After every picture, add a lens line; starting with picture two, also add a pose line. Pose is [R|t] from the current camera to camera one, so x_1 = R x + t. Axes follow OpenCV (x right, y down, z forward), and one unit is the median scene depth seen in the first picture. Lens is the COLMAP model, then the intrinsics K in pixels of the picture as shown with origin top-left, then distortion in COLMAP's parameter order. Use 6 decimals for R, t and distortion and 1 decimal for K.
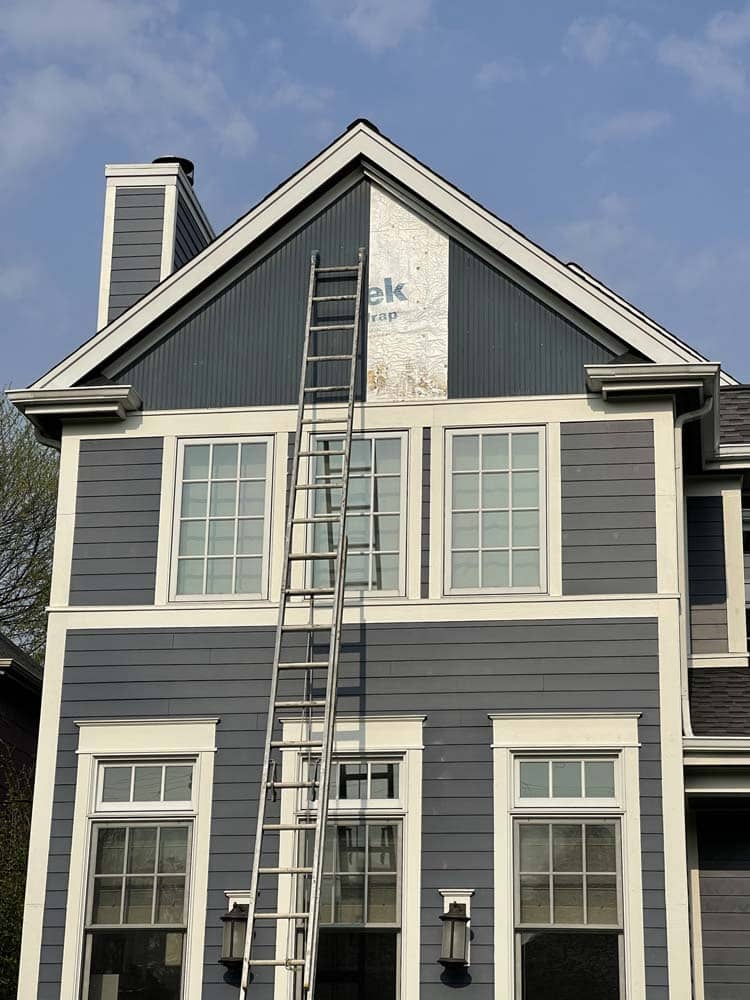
lens RADIAL K [[2014.7, 0, 379.0], [0, 2014.7, 483.1], [0, 0, 1]] dist [0.197781, 0.000000]
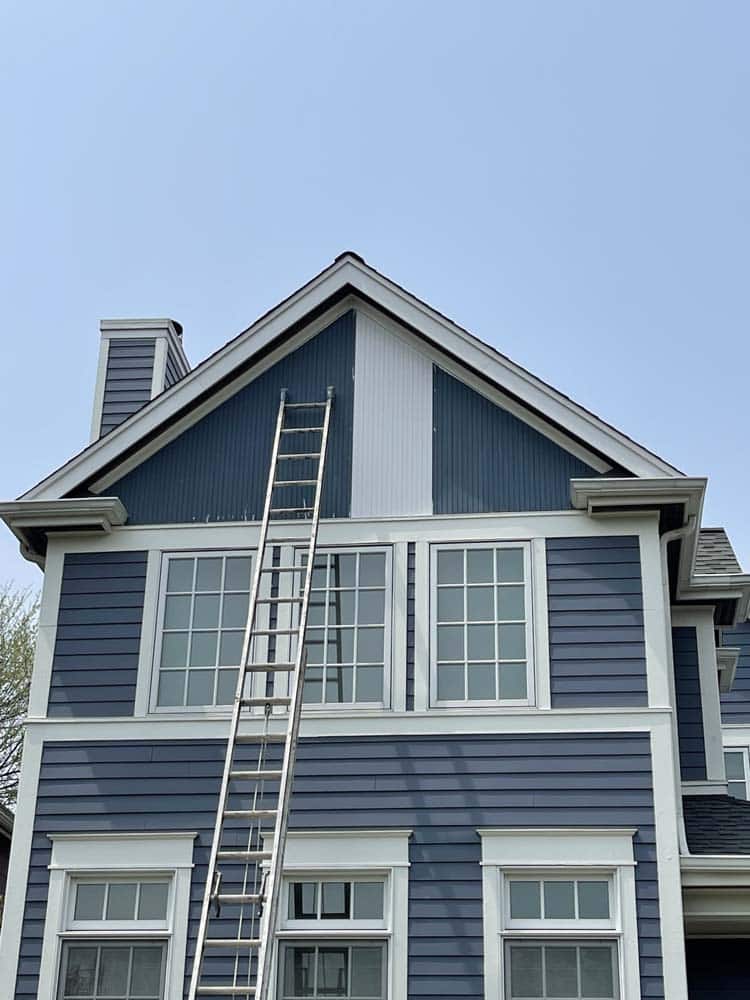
lens RADIAL K [[1639.7, 0, 352.8], [0, 1639.7, 497.0], [0, 0, 1]] dist [0.120818, 0.000000]
pose [[0.999609, 0.017335, 0.021917, -0.024101], [-0.014444, 0.991953, -0.125782, 0.053627], [-0.023921, 0.125417, 0.991816, 0.190099]]
